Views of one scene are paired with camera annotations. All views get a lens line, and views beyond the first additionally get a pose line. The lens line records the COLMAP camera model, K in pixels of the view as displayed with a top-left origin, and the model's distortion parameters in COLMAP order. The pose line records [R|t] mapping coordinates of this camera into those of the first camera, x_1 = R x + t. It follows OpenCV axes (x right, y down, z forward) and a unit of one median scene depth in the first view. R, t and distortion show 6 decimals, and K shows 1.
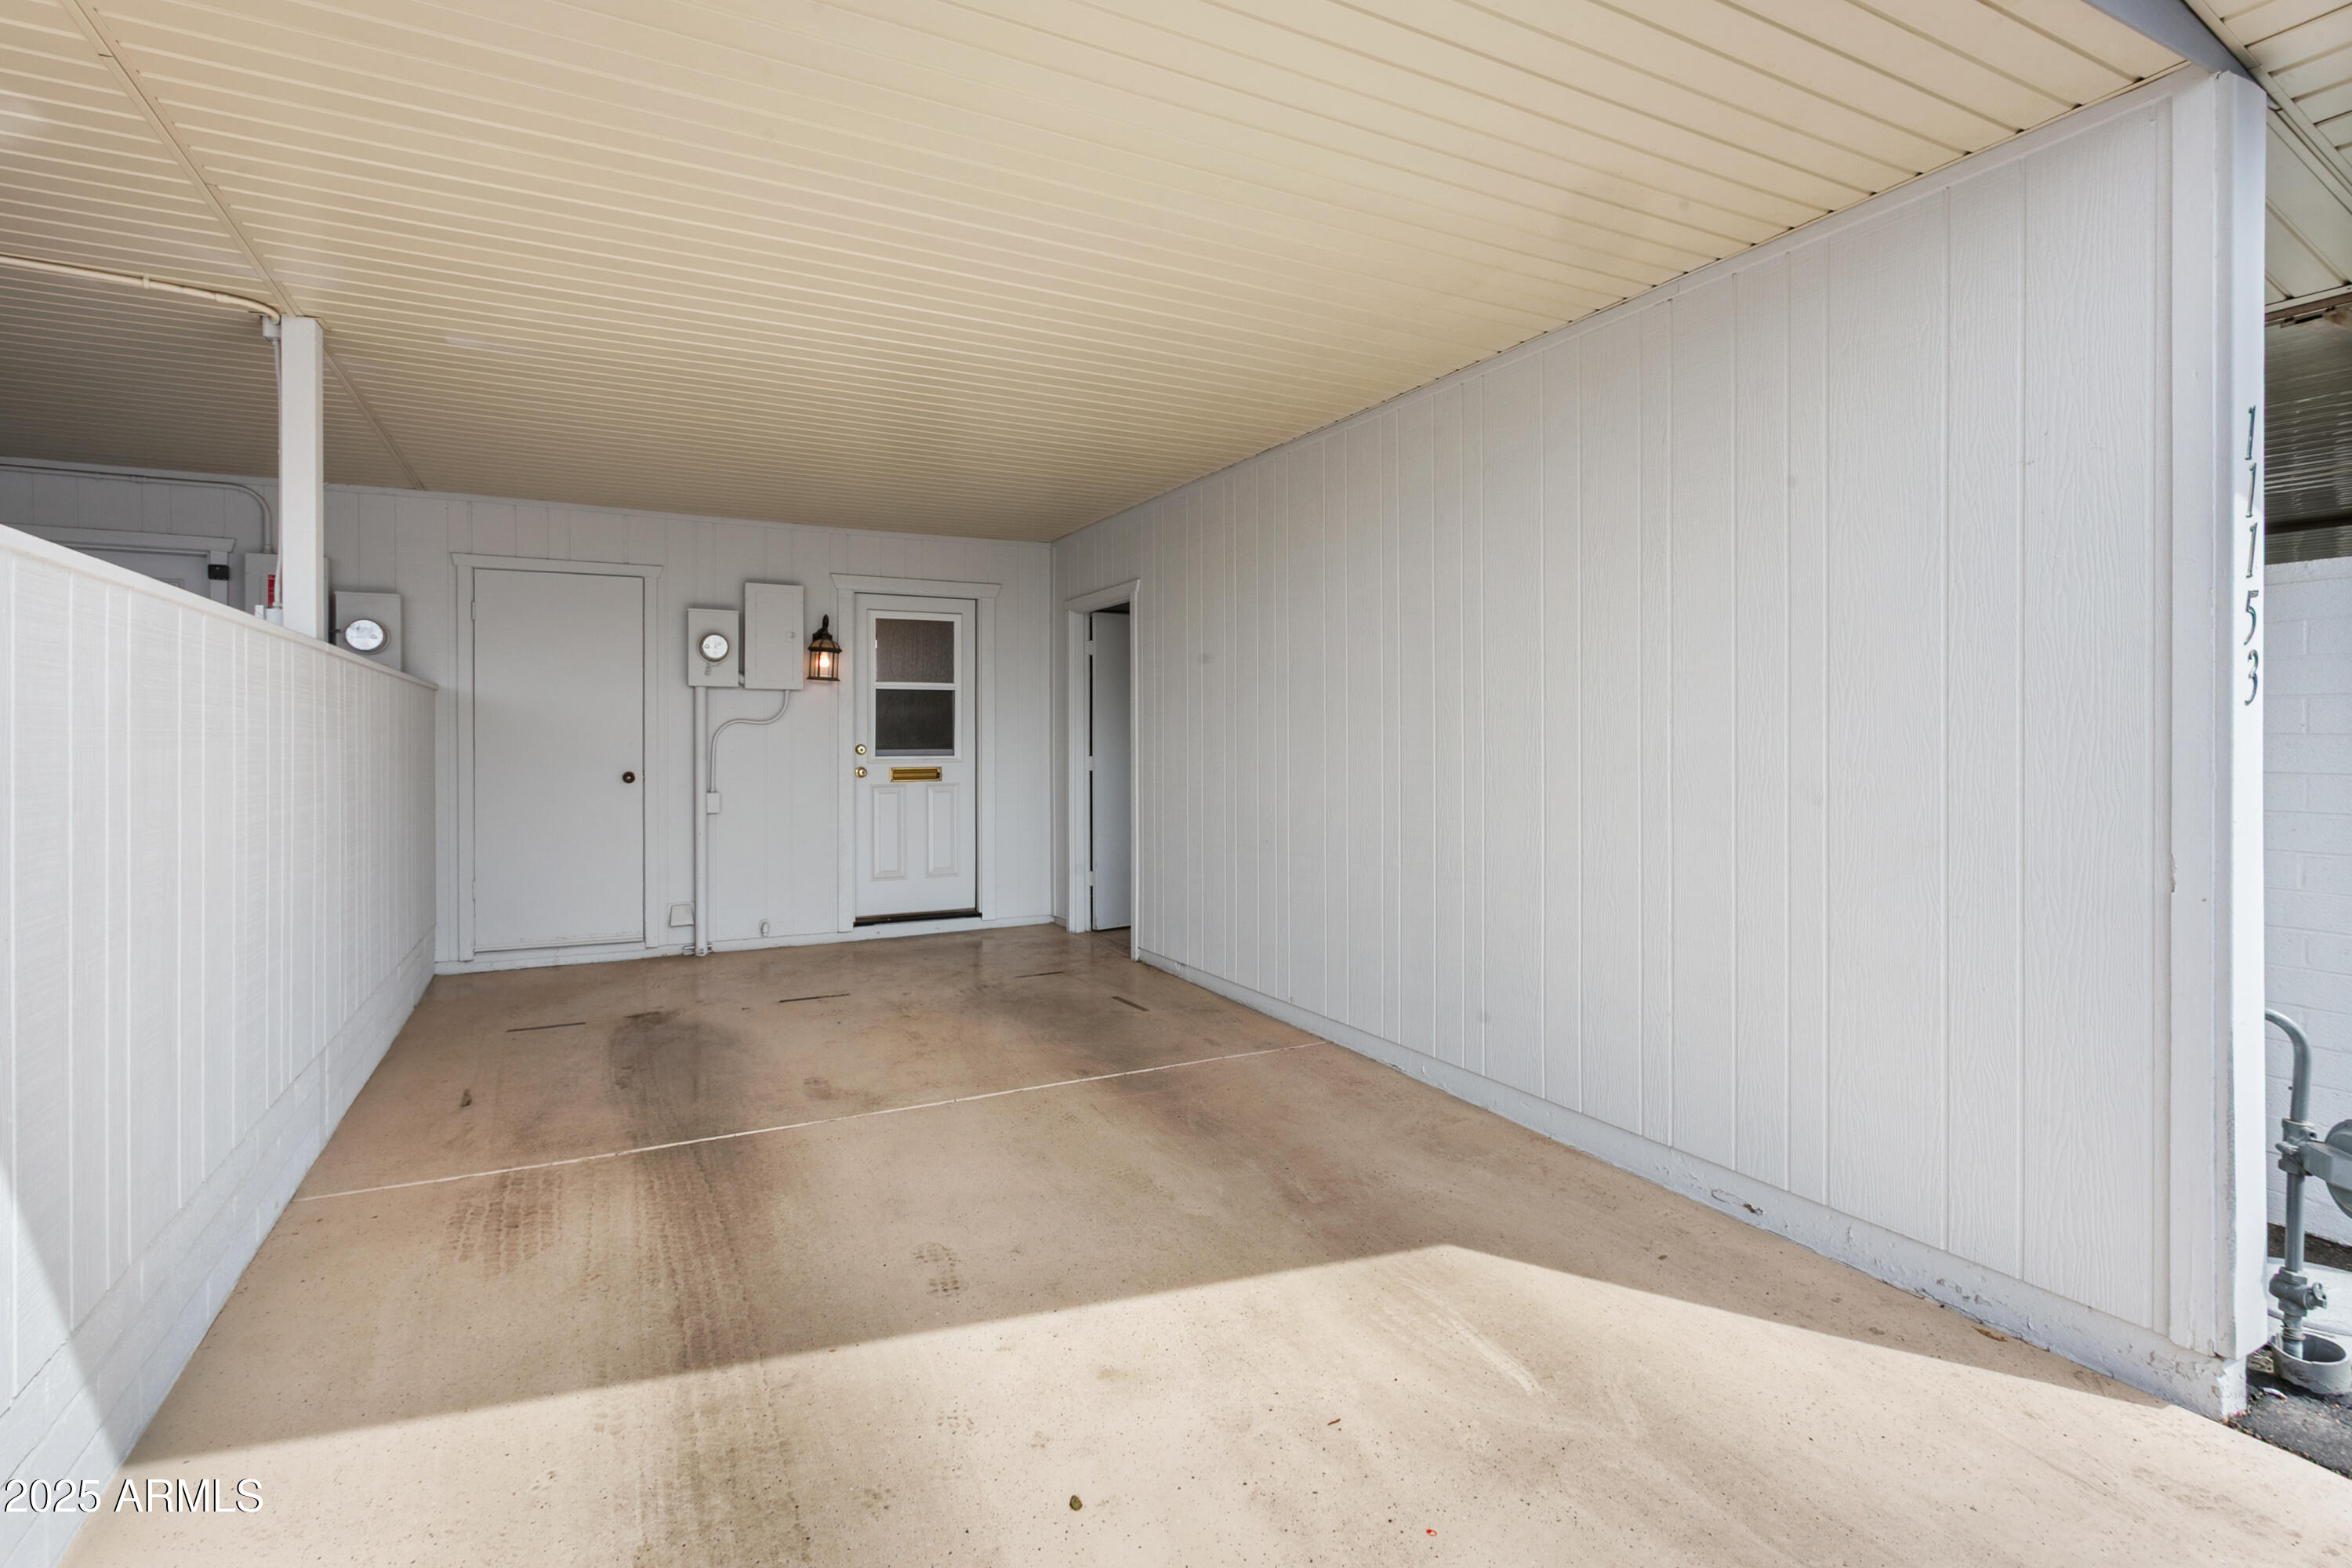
lens RADIAL K [[1175.0, 0, 1178.5], [0, 1175.0, 762.0], [0, 0, 1]] dist [-0.002356, 0.004009]
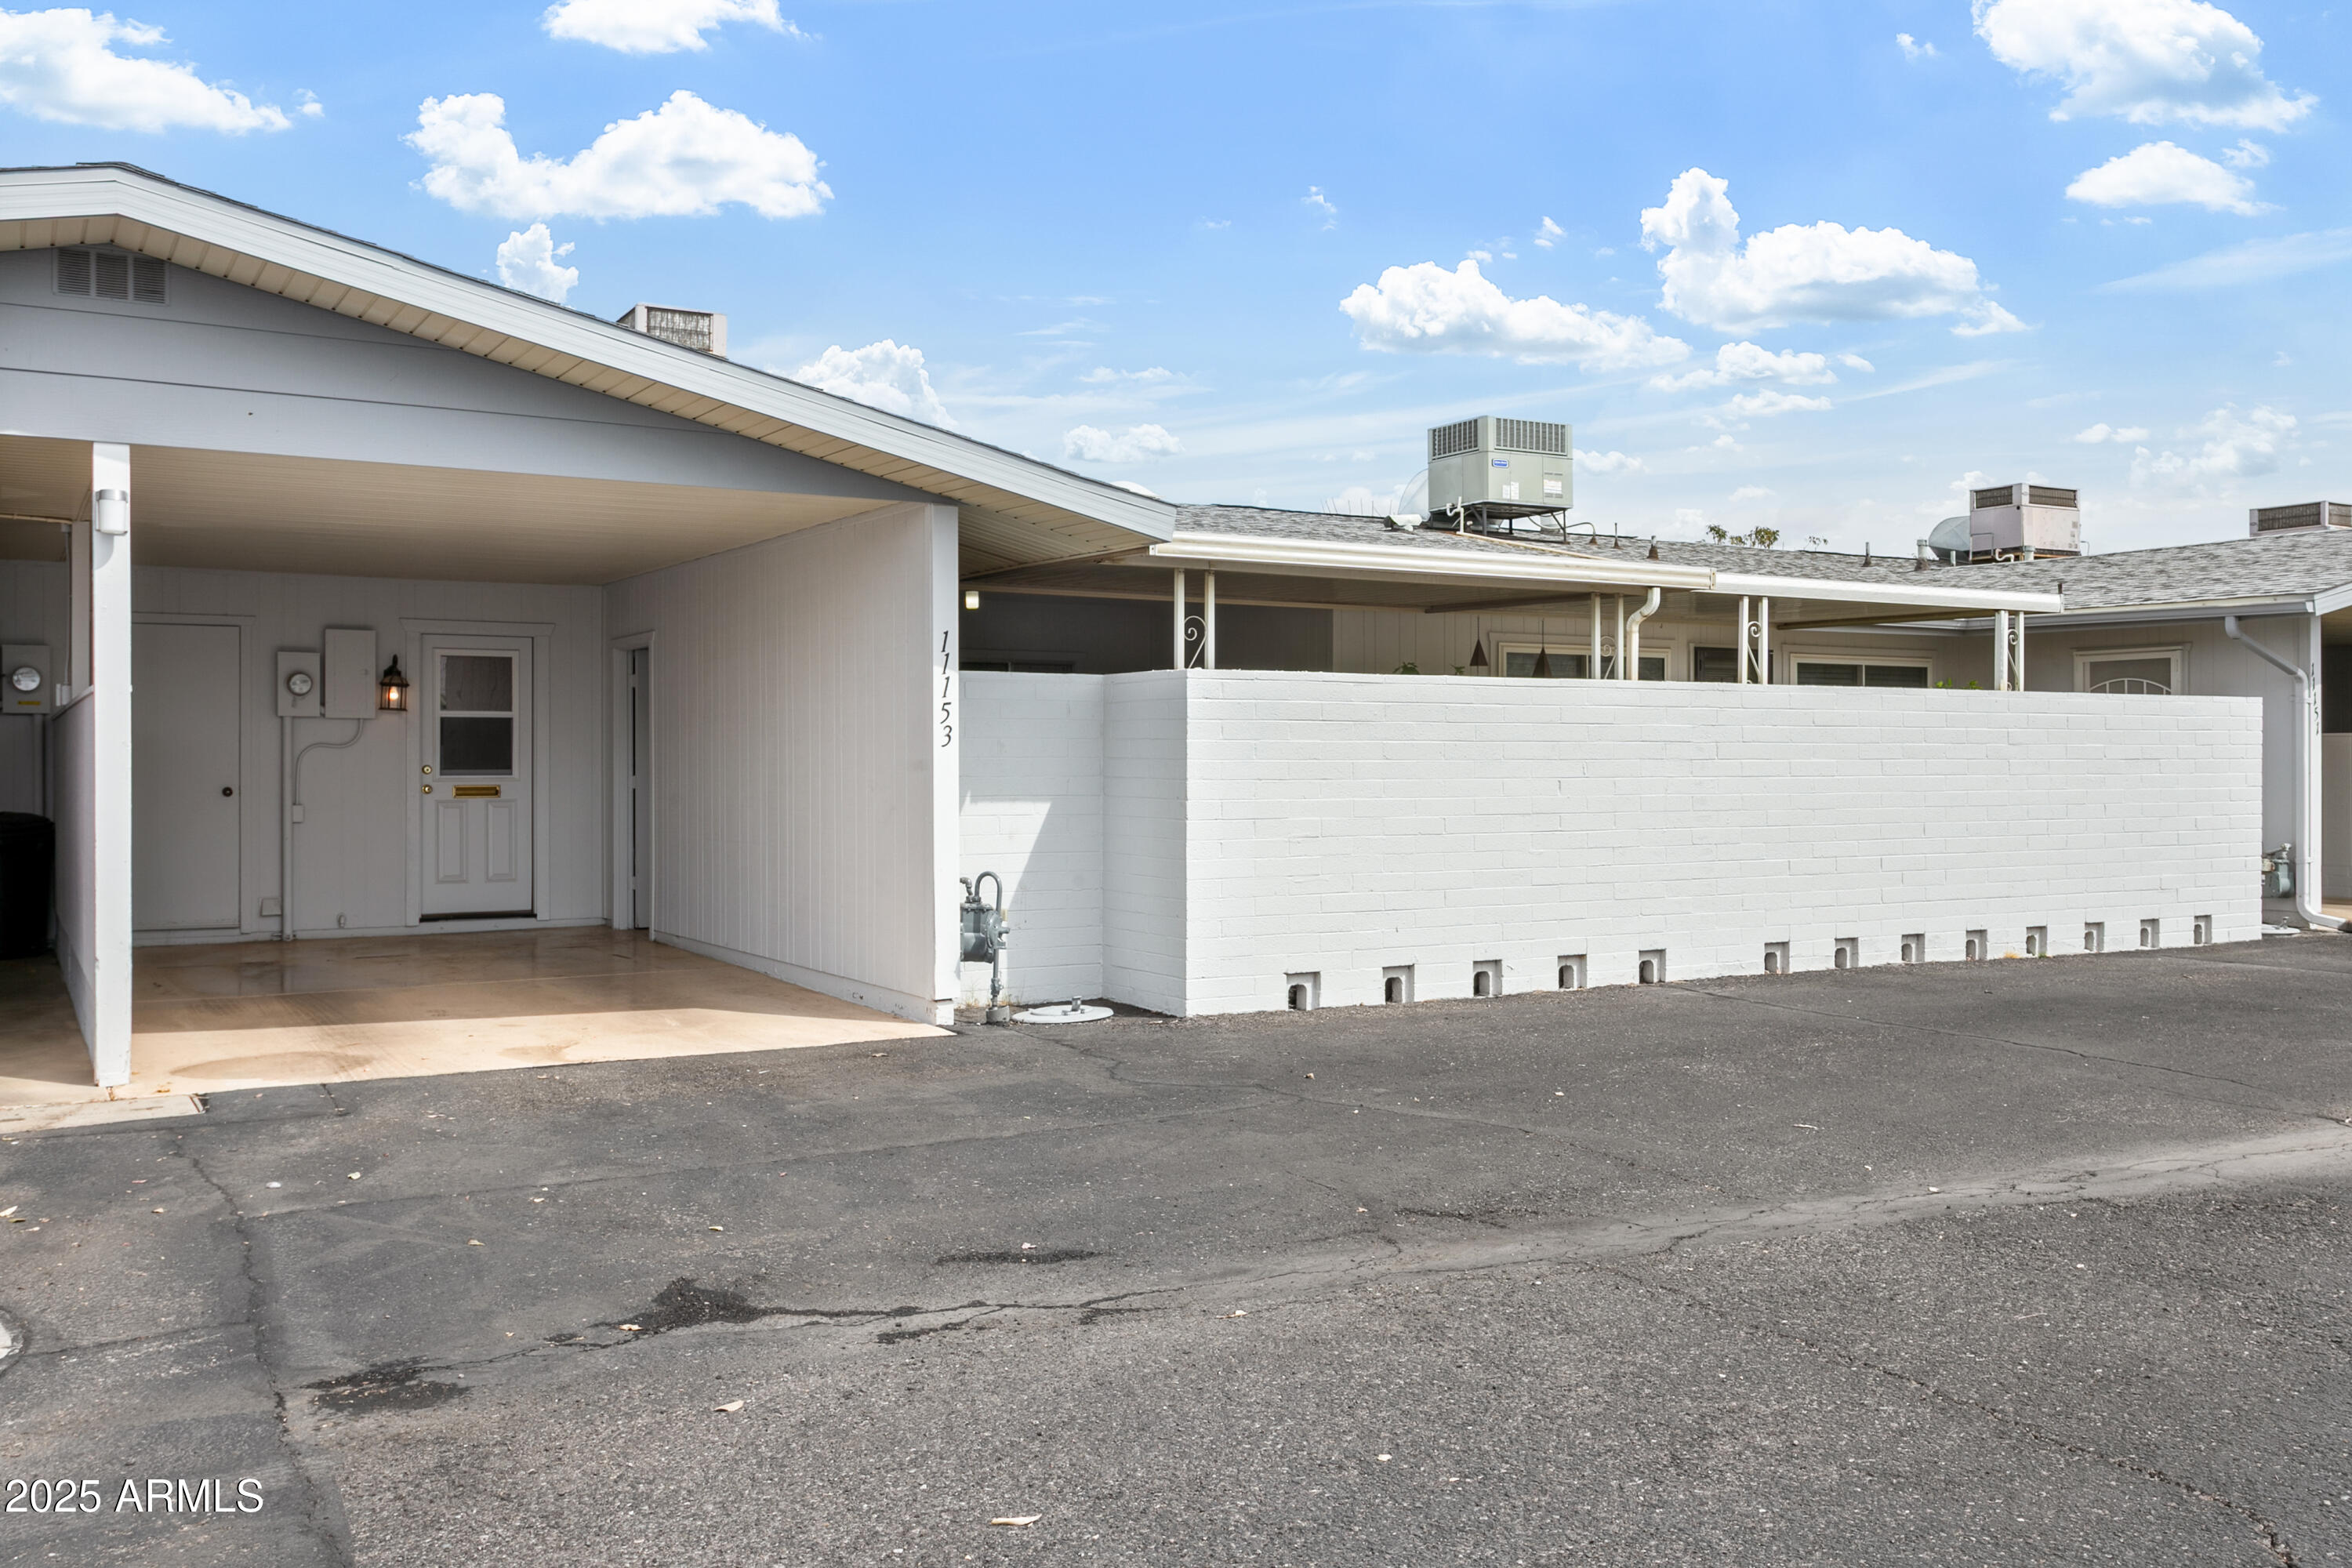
lens RADIAL K [[2053.0, 0, 1178.2], [0, 2053.0, 786.3], [0, 0, 1]] dist [0.004360, 0.000322]
pose [[0.999029, -0.003228, 0.043950, 0.389218], [0.003944, 0.999861, -0.016218, 0.042640], [-0.043891, 0.016376, 0.998902, -1.078898]]
